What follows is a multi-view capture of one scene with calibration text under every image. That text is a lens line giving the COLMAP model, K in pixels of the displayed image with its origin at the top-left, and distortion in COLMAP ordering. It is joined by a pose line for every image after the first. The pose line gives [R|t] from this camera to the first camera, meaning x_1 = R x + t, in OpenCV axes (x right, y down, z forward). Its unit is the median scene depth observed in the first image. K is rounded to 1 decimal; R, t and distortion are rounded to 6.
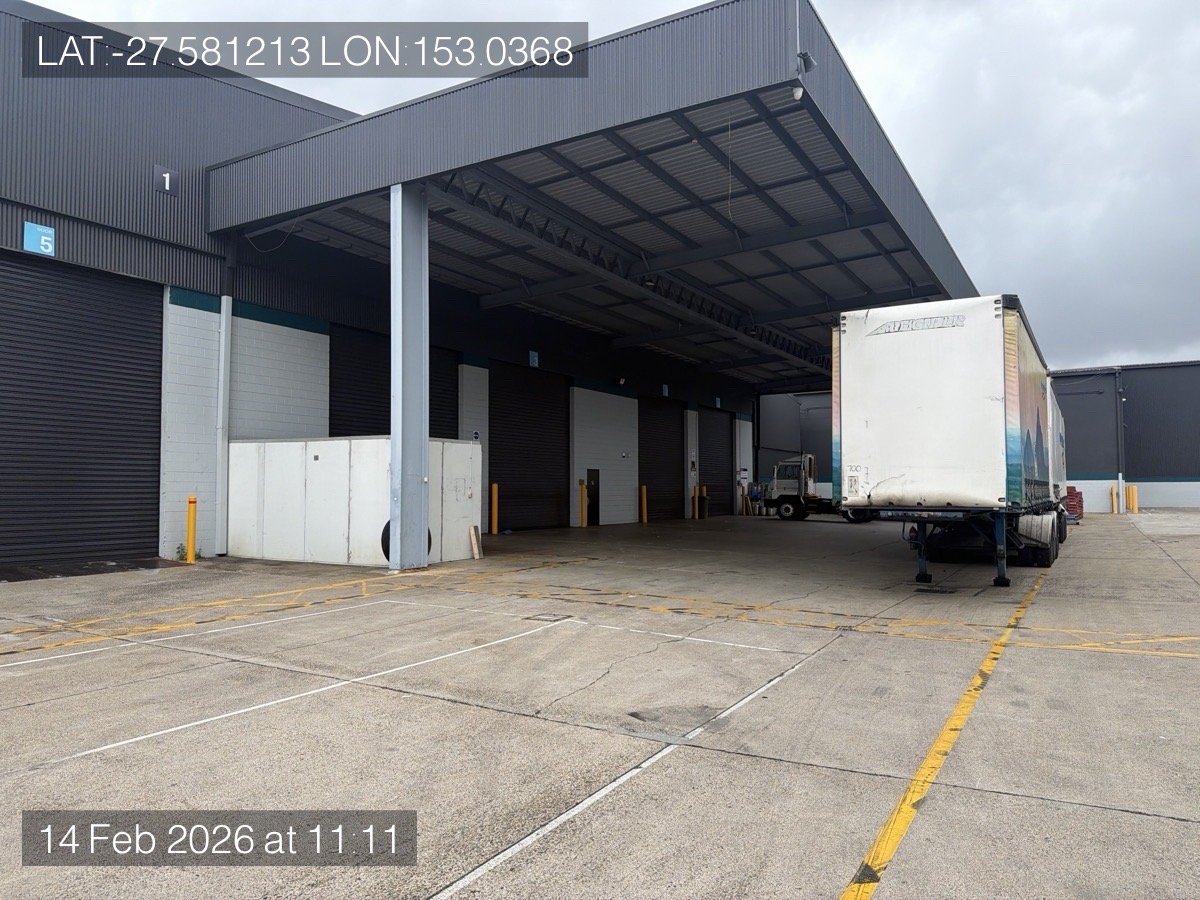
lens RADIAL K [[820.2, 0, 595.5], [0, 820.2, 453.5], [0, 0, 1]] dist [0.139565, -0.176794]
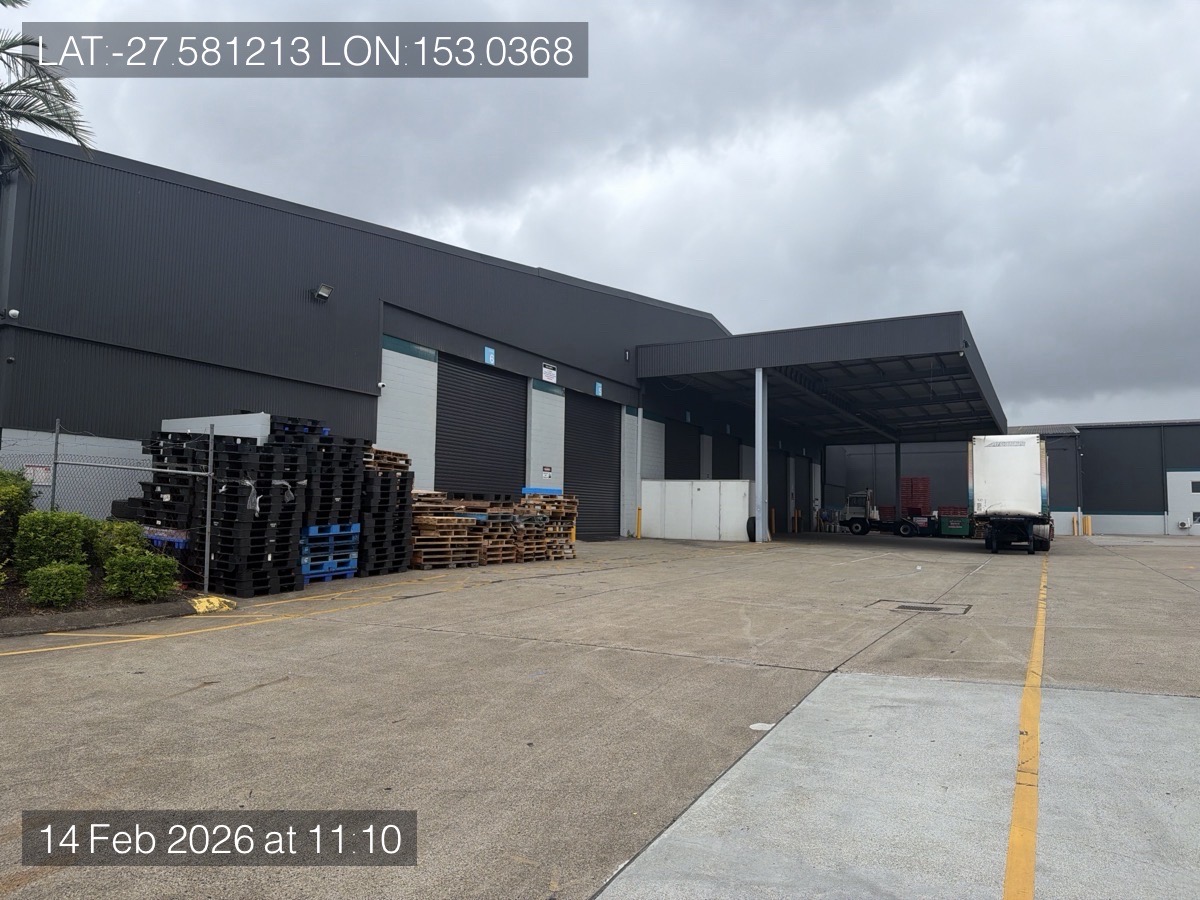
lens RADIAL K [[820.2, 0, 595.5], [0, 820.2, 453.5], [0, 0, 1]] dist [0.139565, -0.176794]
pose [[0.999028, 0.020606, 0.038966, -0.632709], [-0.019314, 0.999260, -0.033257, -0.010215], [-0.039623, 0.032472, 0.998687, -0.985876]]
